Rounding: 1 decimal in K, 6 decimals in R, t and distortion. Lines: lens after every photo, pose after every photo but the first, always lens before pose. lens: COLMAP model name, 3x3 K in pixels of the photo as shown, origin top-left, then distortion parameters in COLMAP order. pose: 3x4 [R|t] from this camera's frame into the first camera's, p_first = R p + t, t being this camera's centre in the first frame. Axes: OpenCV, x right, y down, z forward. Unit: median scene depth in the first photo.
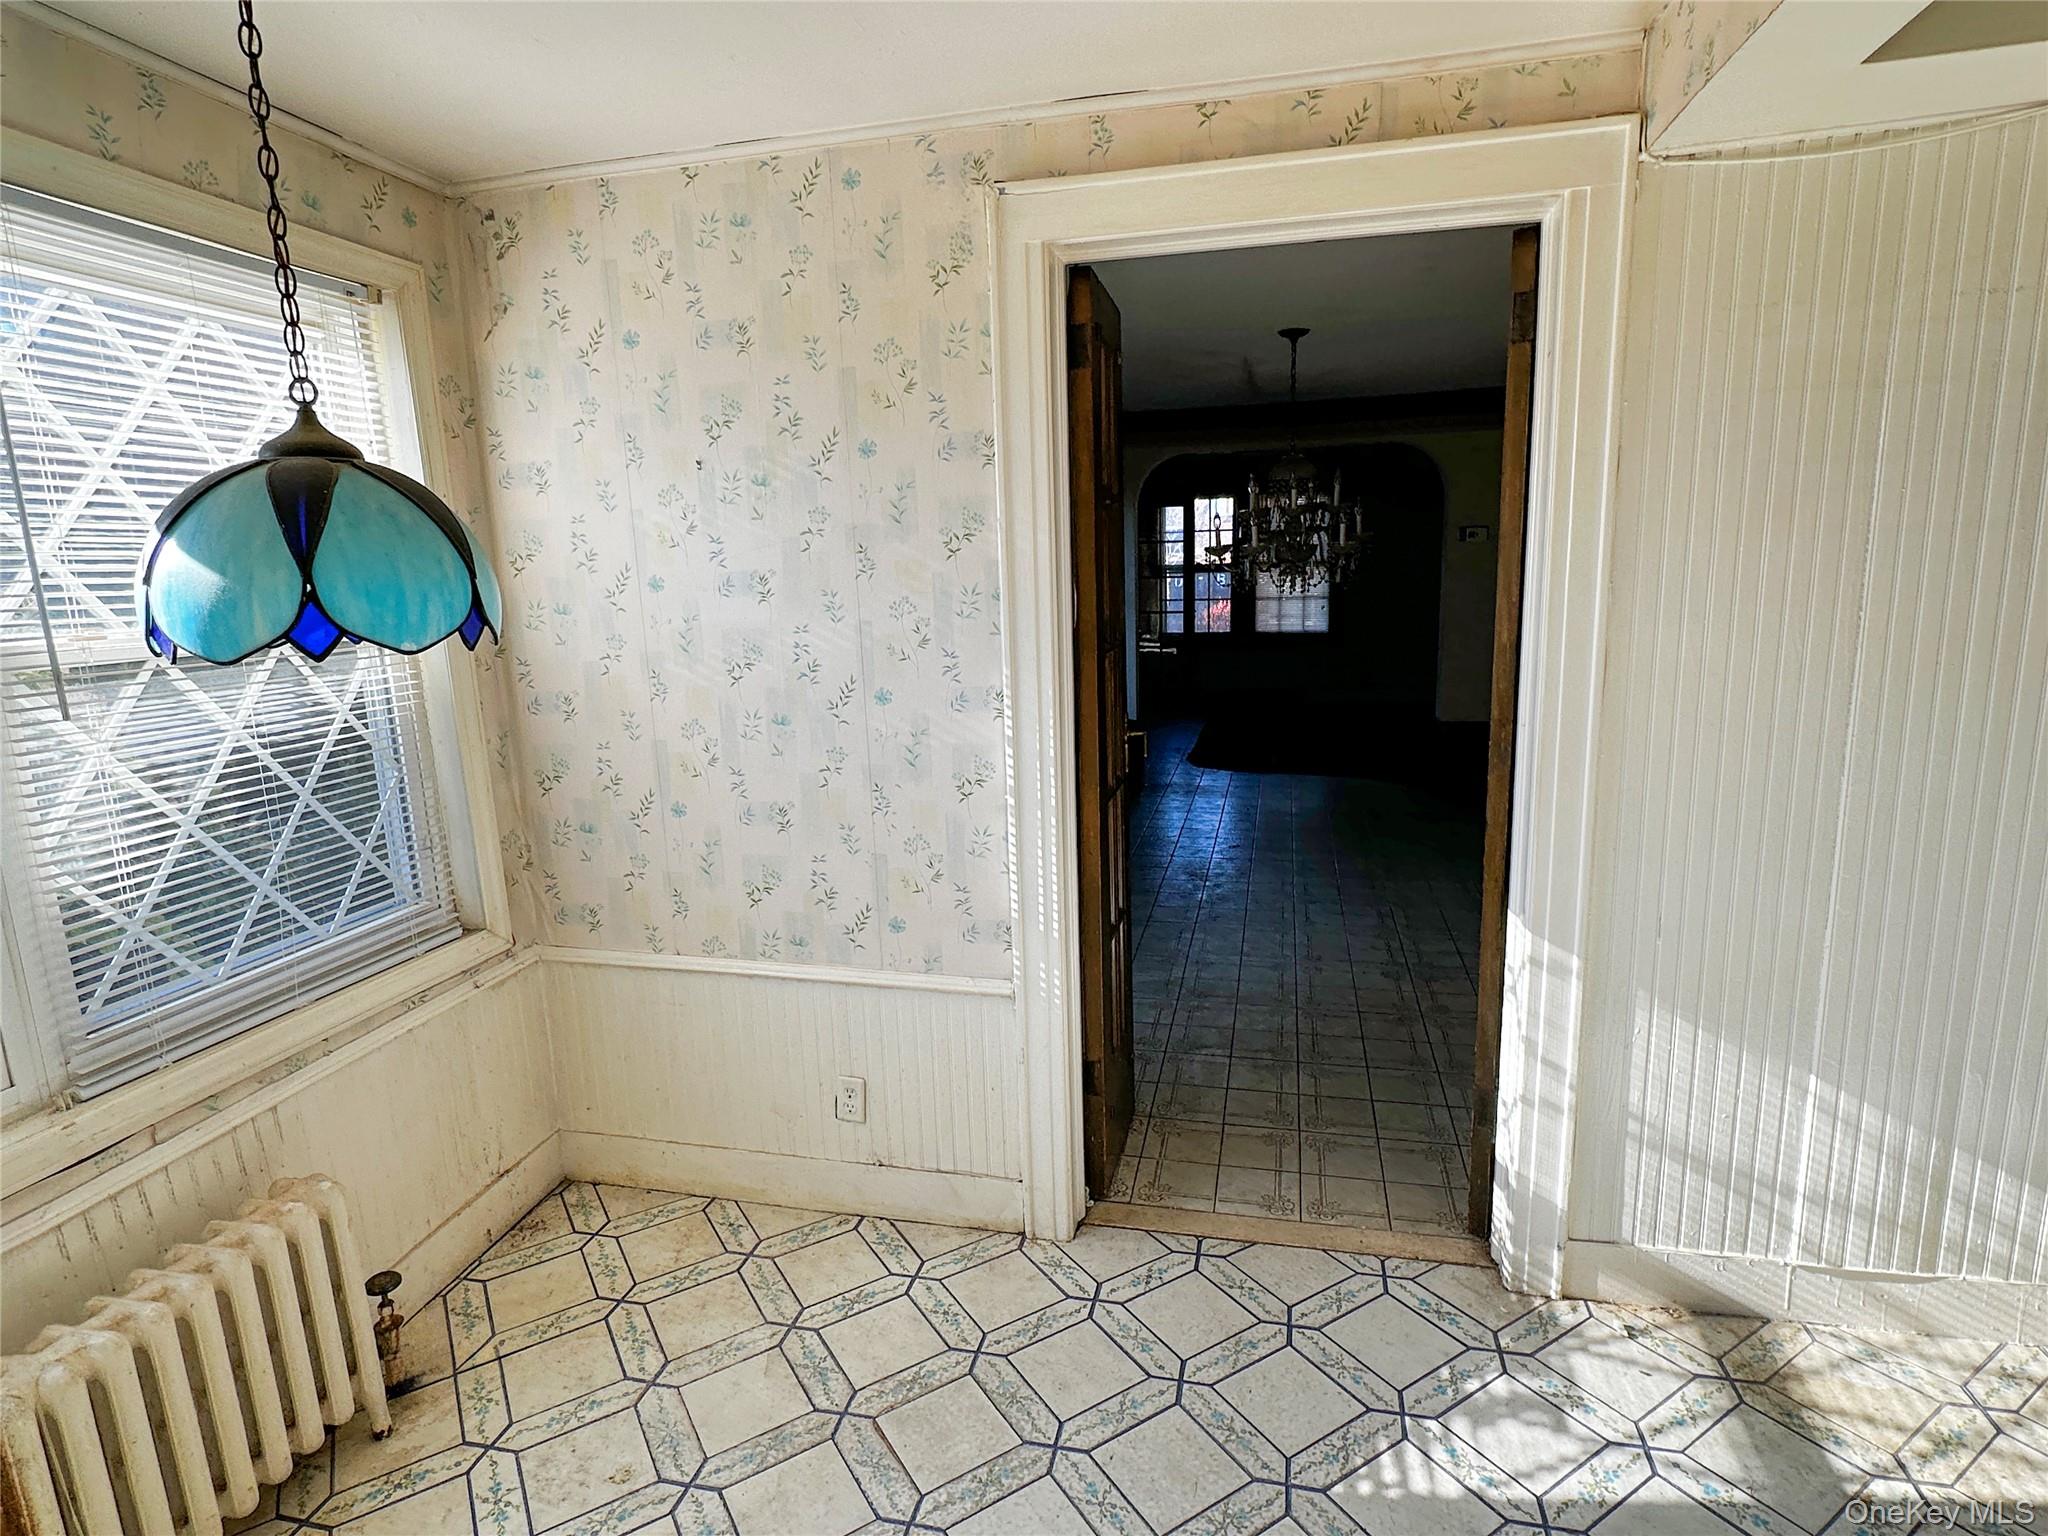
lens RADIAL K [[1087.3, 0, 1029.3], [0, 1087.3, 778.9], [0, 0, 1]] dist [-0.001333, -0.000370]
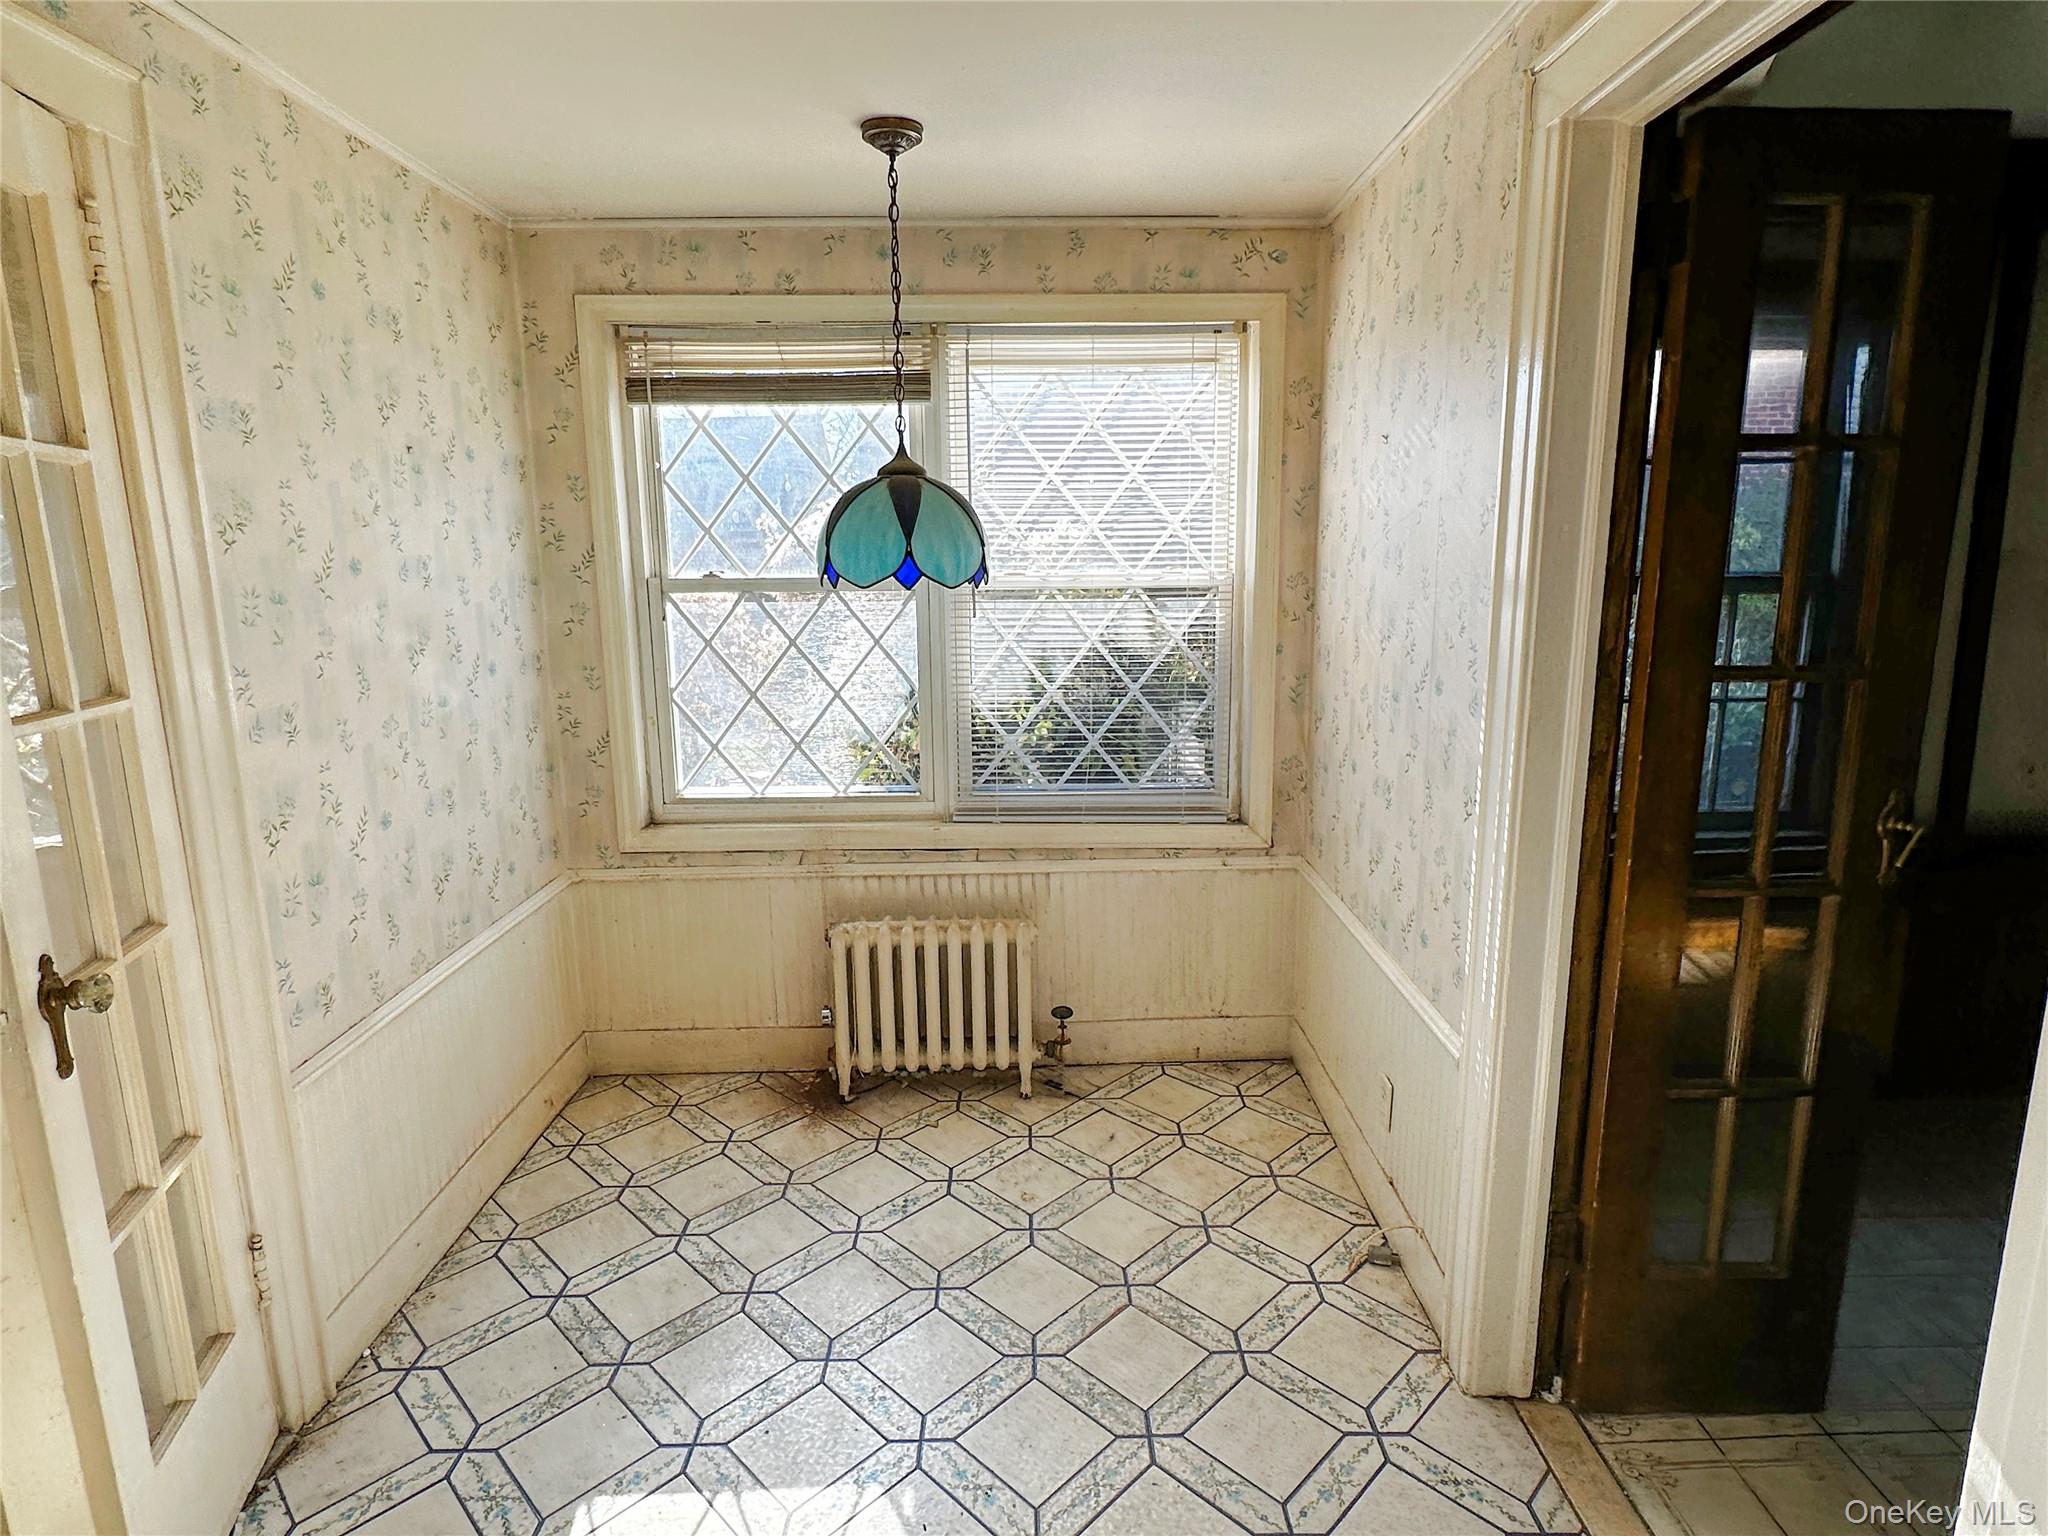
lens RADIAL K [[1092.8, 0, 1033.0], [0, 1092.8, 761.9], [0, 0, 1]] dist [0.000708, 0.000764]
pose [[0.240860, 0.212385, -0.947037, 0.738127], [-0.191155, 0.967032, 0.168252, -0.114979], [0.951549, 0.140506, 0.273518, 0.491529]]
